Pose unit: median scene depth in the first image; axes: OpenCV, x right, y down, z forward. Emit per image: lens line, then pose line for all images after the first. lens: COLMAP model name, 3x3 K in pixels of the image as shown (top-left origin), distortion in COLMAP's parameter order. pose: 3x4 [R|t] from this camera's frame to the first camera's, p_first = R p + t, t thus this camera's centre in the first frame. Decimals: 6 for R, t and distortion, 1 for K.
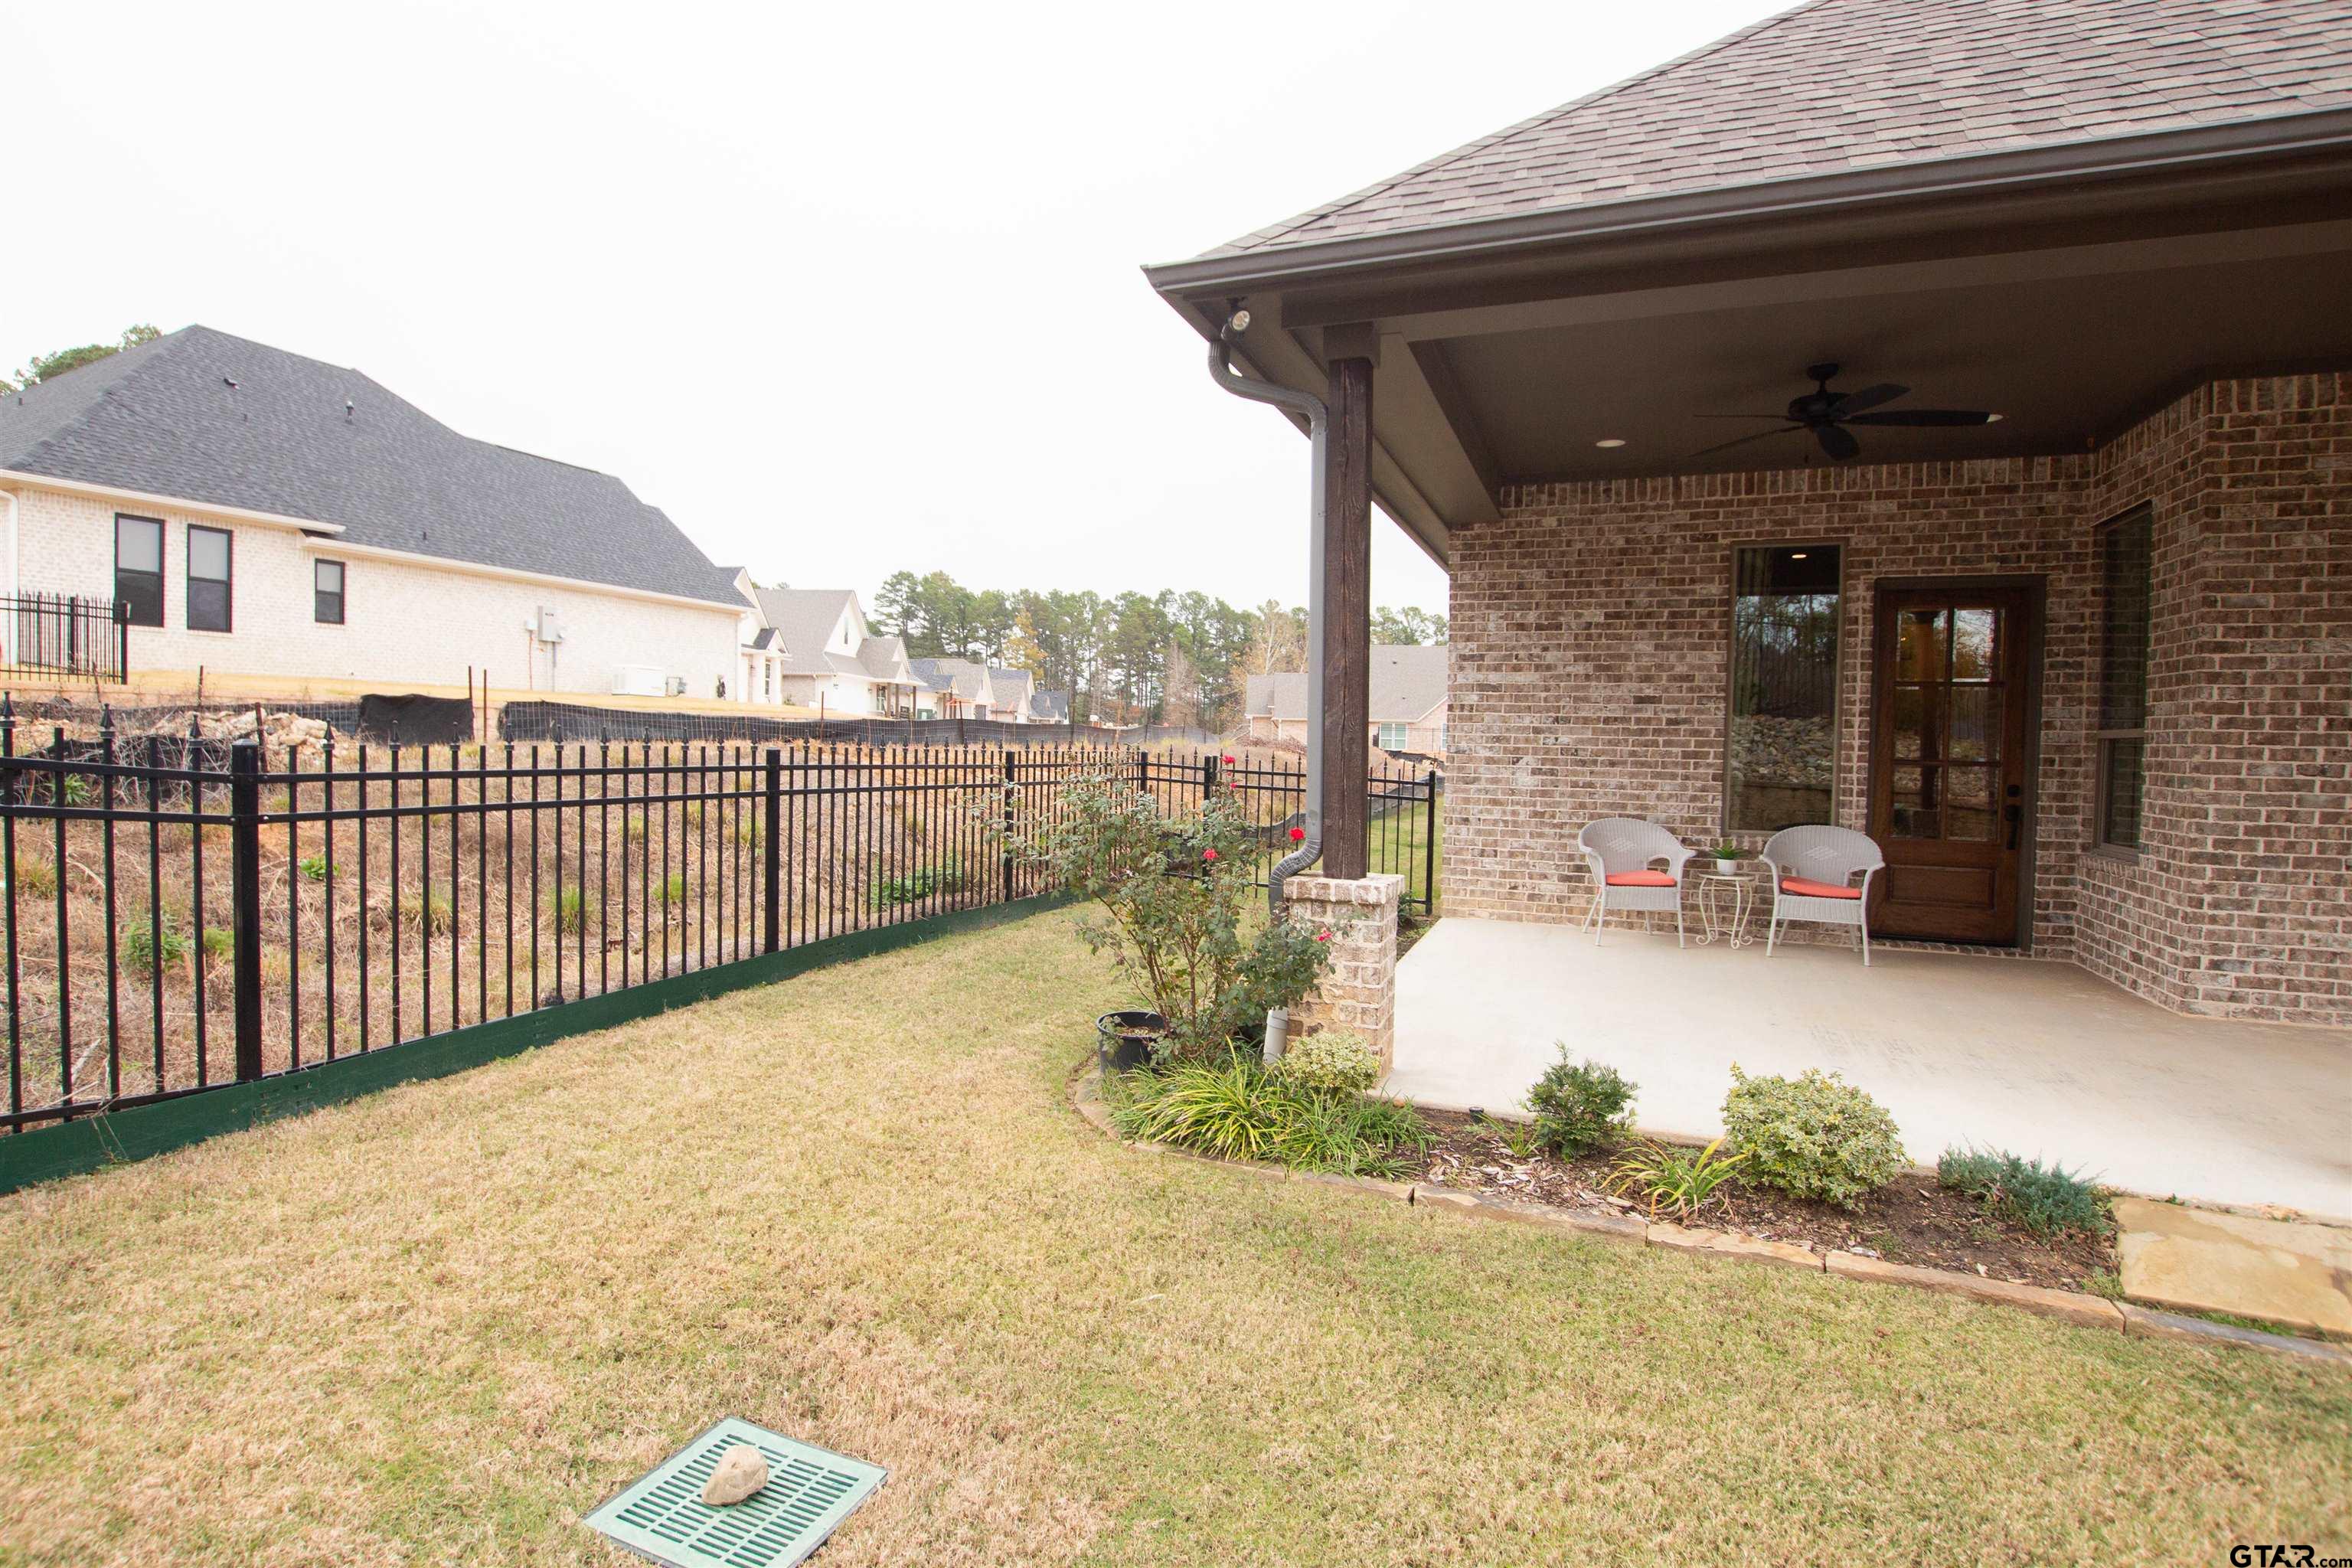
lens RADIAL K [[1230.9, 0, 1122.7], [0, 1230.9, 778.8], [0, 0, 1]] dist [-0.034278, 0.005481]
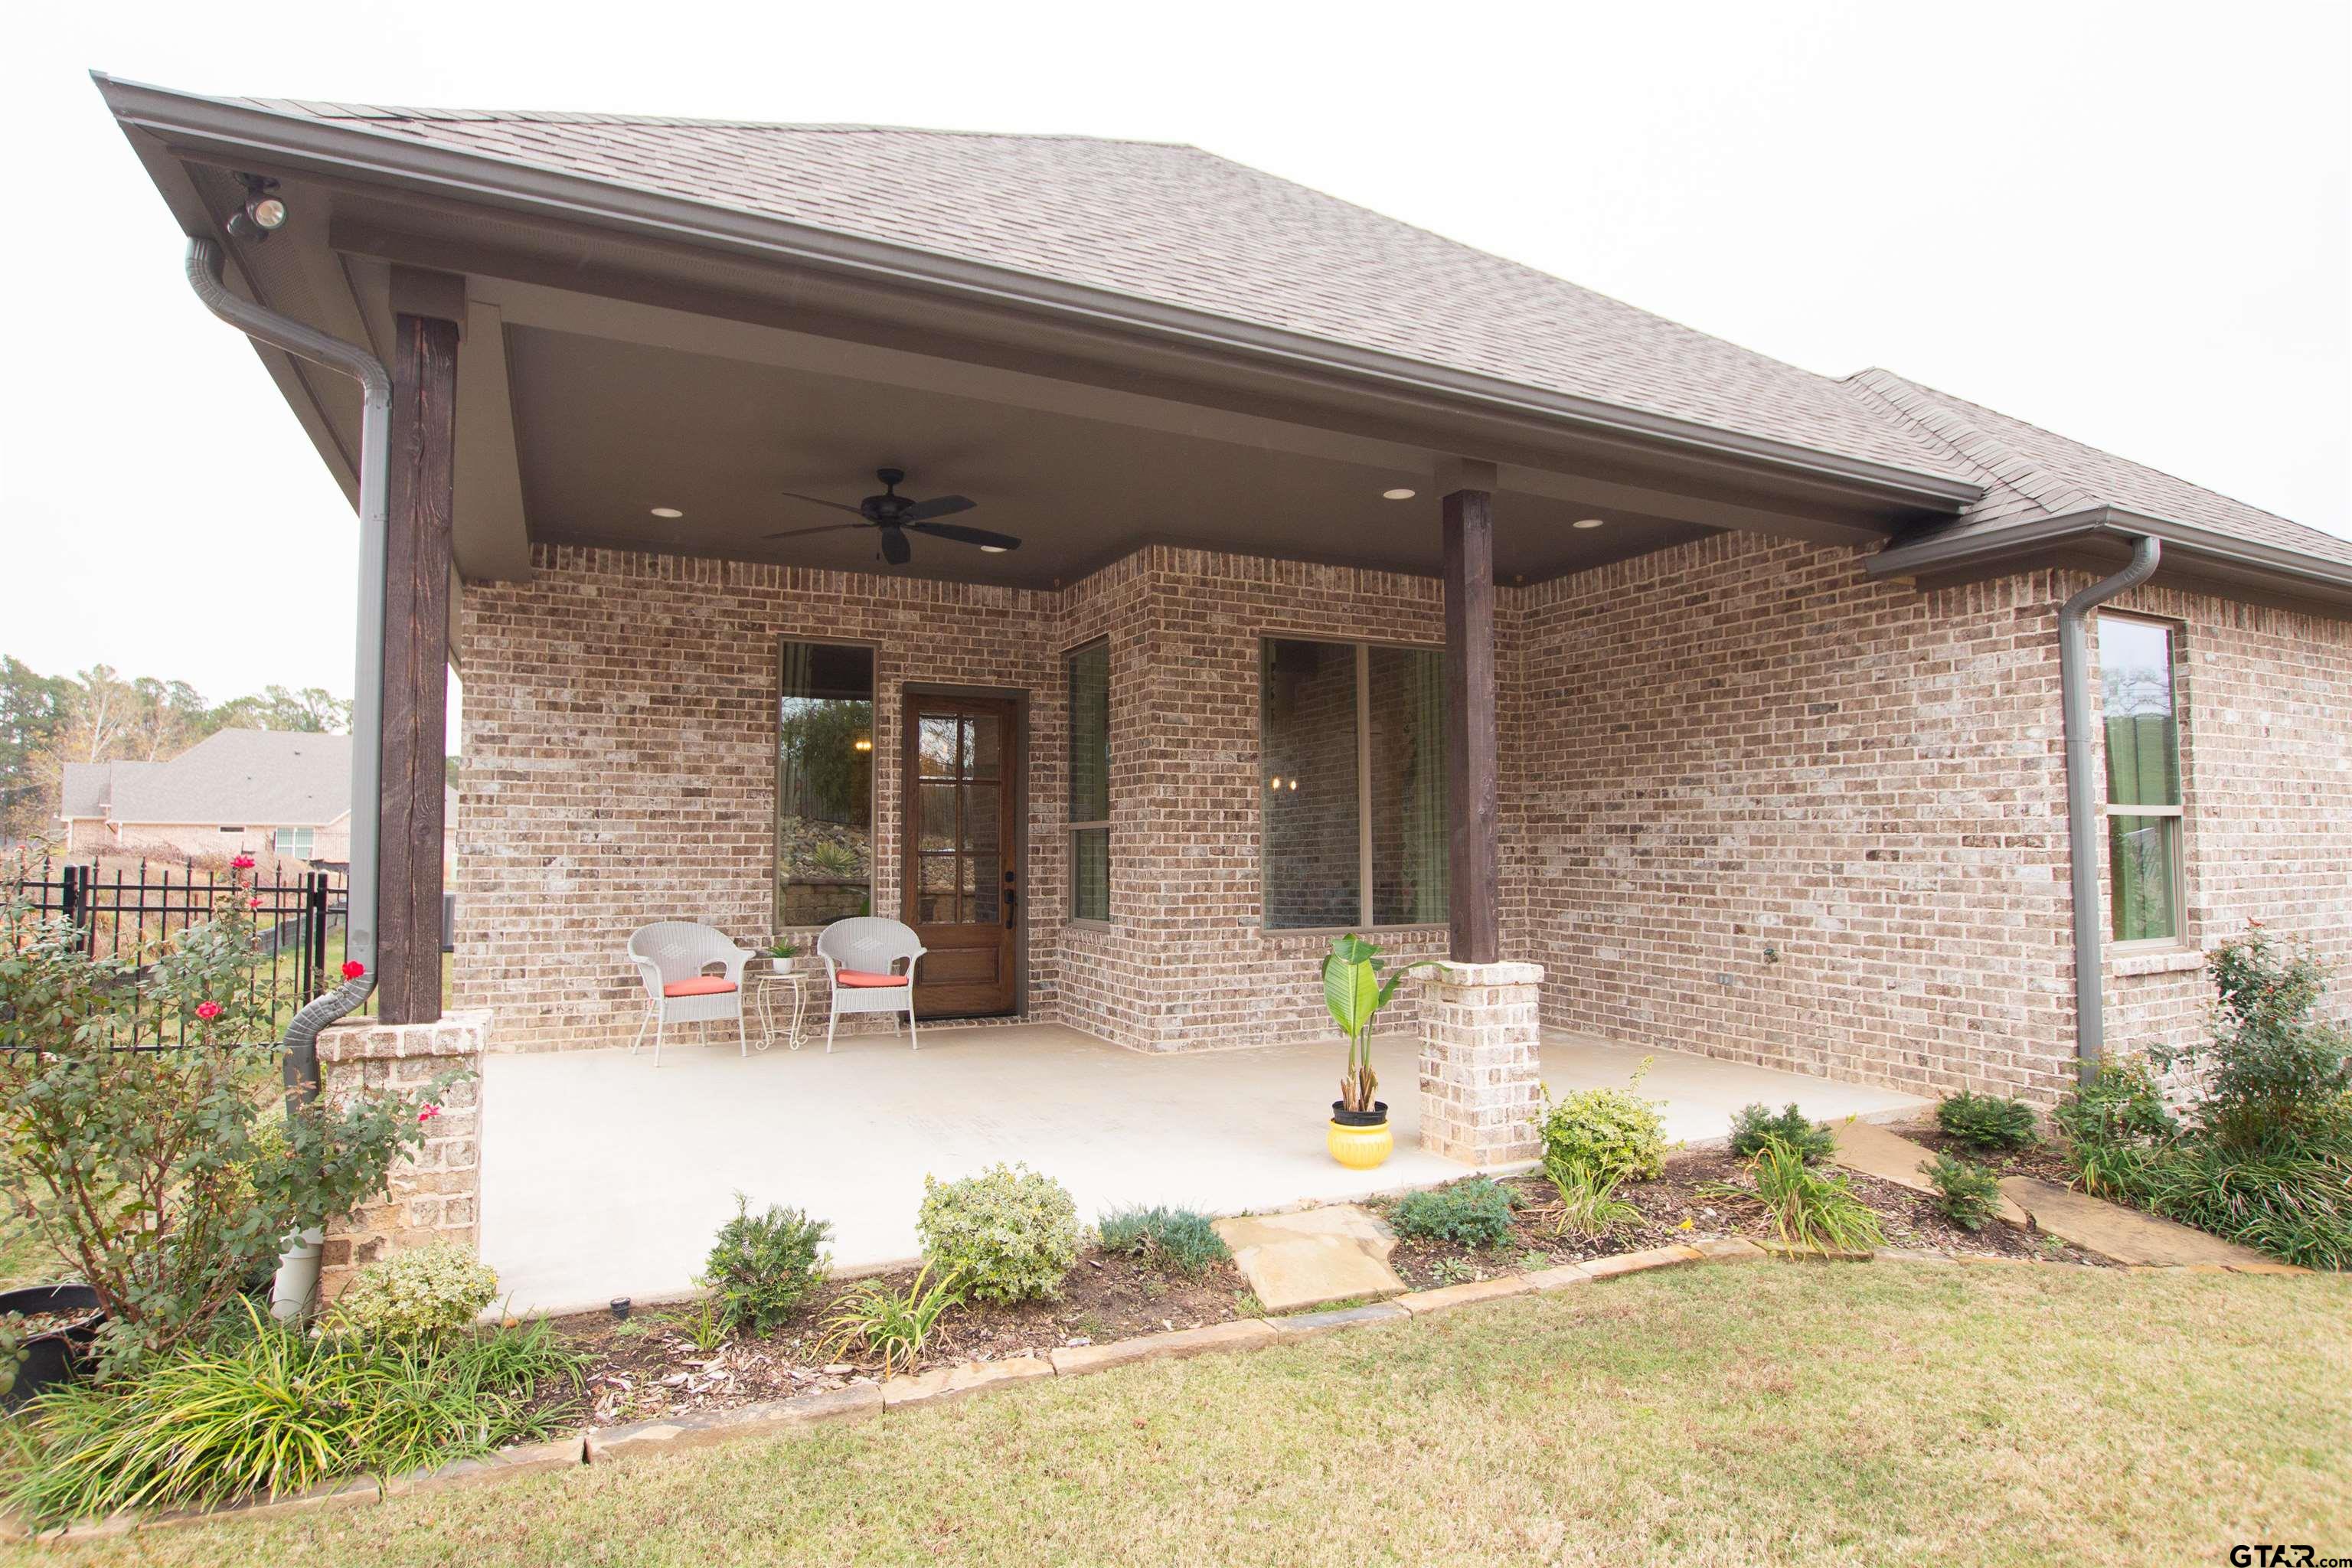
lens RADIAL K [[1230.9, 0, 1165.1], [0, 1230.9, 786.1], [0, 0, 1]] dist [-0.034278, 0.005481]
pose [[0.651298, 0.021910, 0.758506, -0.061311], [0.039640, 0.997236, -0.062843, 0.004431], [-0.757786, 0.070997, 0.648629, 0.164567]]
